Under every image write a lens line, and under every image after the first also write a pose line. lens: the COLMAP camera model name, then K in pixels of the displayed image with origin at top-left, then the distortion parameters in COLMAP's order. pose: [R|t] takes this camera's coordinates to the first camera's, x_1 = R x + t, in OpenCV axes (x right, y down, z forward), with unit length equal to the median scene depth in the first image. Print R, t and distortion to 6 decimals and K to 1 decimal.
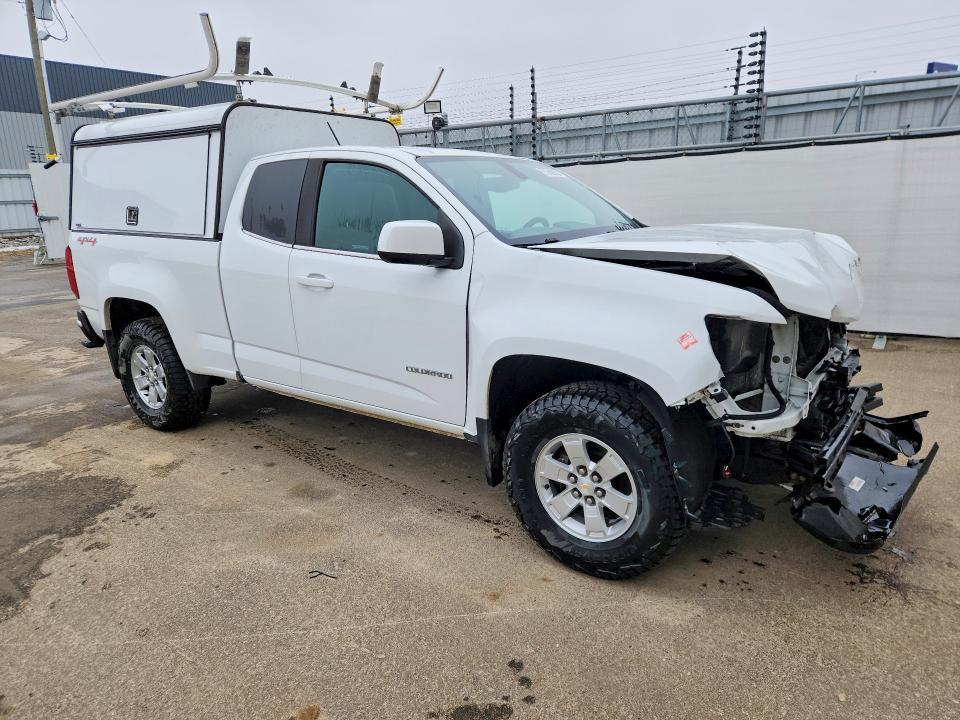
lens RADIAL K [[620.9, 0, 490.9], [0, 620.9, 357.1], [0, 0, 1]] dist [0.071018, -0.054828]
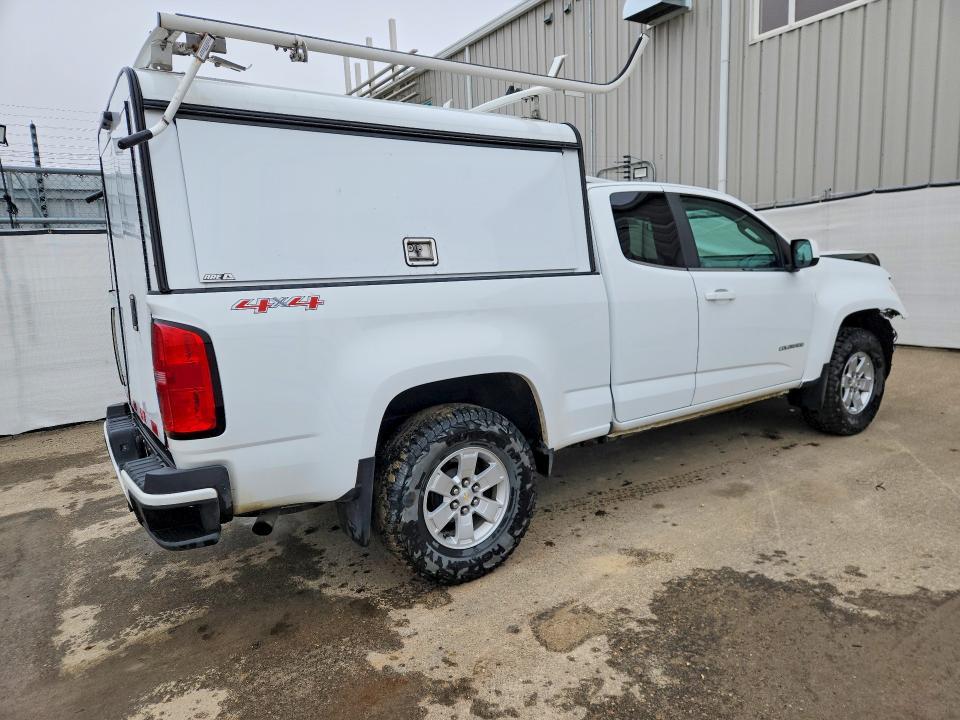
lens RADIAL K [[620.9, 0, 490.9], [0, 620.9, 357.1], [0, 0, 1]] dist [0.071018, -0.054828]
pose [[0.359384, -0.130080, 0.924079, -1.305045], [0.269378, 0.962544, 0.030730, -0.140488], [-0.893464, 0.237883, 0.380963, 0.838457]]
